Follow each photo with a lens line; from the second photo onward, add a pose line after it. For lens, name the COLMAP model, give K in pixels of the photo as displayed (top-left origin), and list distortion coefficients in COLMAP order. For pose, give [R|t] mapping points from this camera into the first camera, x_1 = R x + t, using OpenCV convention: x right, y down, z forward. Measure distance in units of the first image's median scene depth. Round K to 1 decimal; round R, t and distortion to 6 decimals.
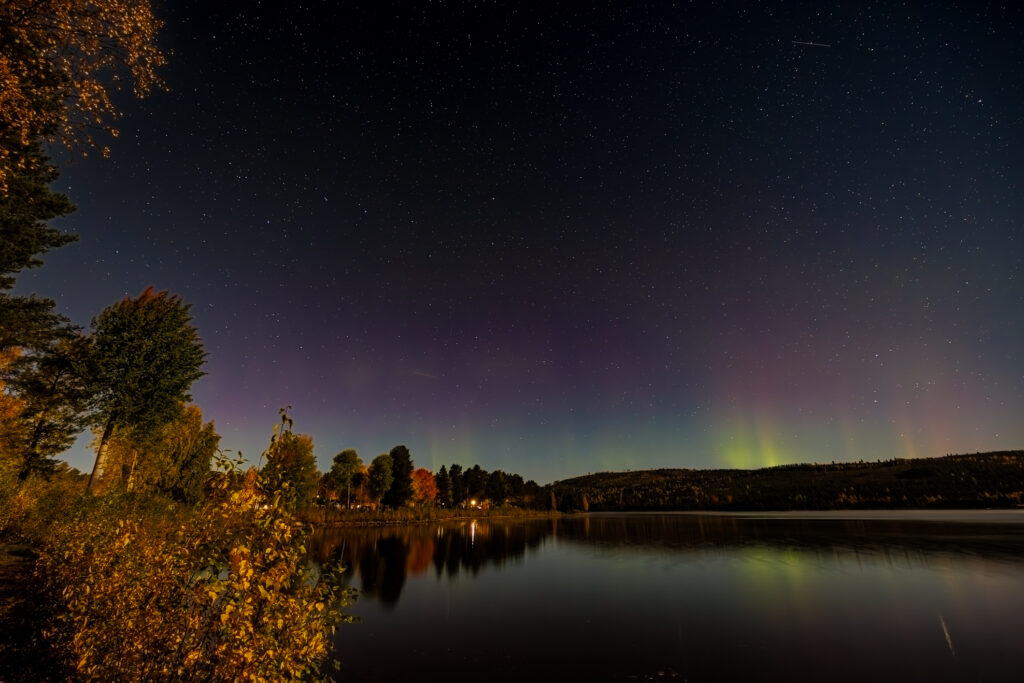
lens RADIAL K [[454.0, 0, 505.6], [0, 454.0, 343.5], [0, 0, 1]] dist [0.002857, -0.000273]
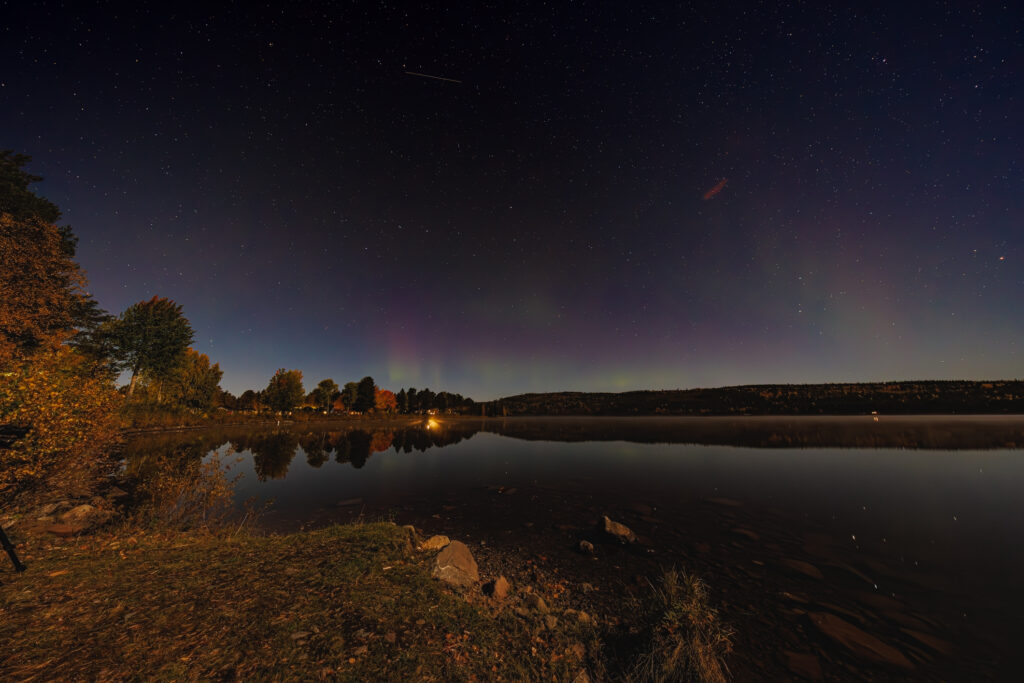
lens RADIAL K [[303.4, 0, 511.4], [0, 303.4, 347.9], [0, 0, 1]] dist [-0.001792, -0.000241]
pose [[0.992220, 0.031849, 0.120352, 0.171192], [-0.047178, 0.990813, 0.126743, -0.045360], [-0.115210, -0.131435, 0.984607, -0.135712]]
